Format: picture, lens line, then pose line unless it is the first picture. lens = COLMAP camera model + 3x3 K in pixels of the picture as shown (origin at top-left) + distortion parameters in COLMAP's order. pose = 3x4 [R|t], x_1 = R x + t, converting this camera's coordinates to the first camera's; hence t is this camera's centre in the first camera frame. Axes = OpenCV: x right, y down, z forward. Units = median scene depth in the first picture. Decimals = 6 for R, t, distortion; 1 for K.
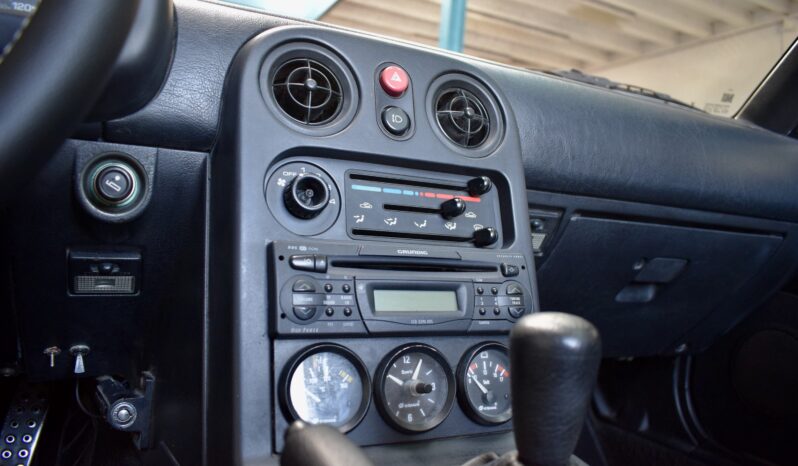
lens RADIAL K [[617.9, 0, 402.3], [0, 617.9, 236.7], [0, 0, 1]] dist [-0.102552, 0.013440]
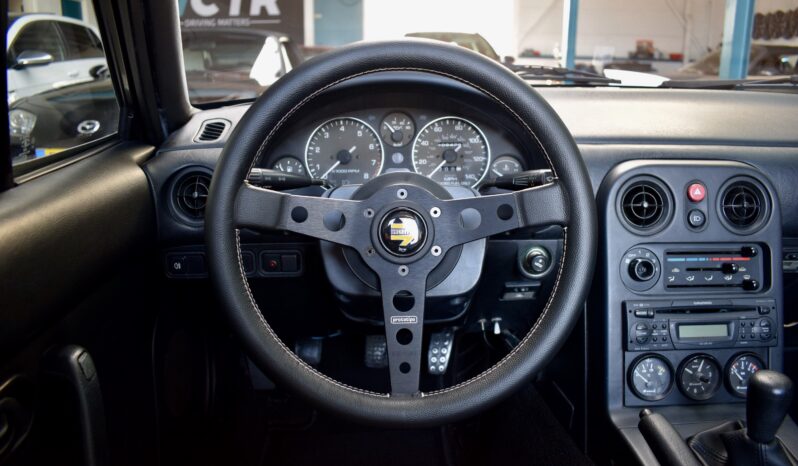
lens RADIAL K [[617.9, 0, 400.9], [0, 617.9, 234.5], [0, 0, 1]] dist [-0.102552, 0.013440]
pose [[0.904901, 0.040341, -0.423706, -0.043069], [0.056820, 0.975138, 0.214192, -0.581649], [0.421812, -0.217897, 0.880111, -0.834889]]
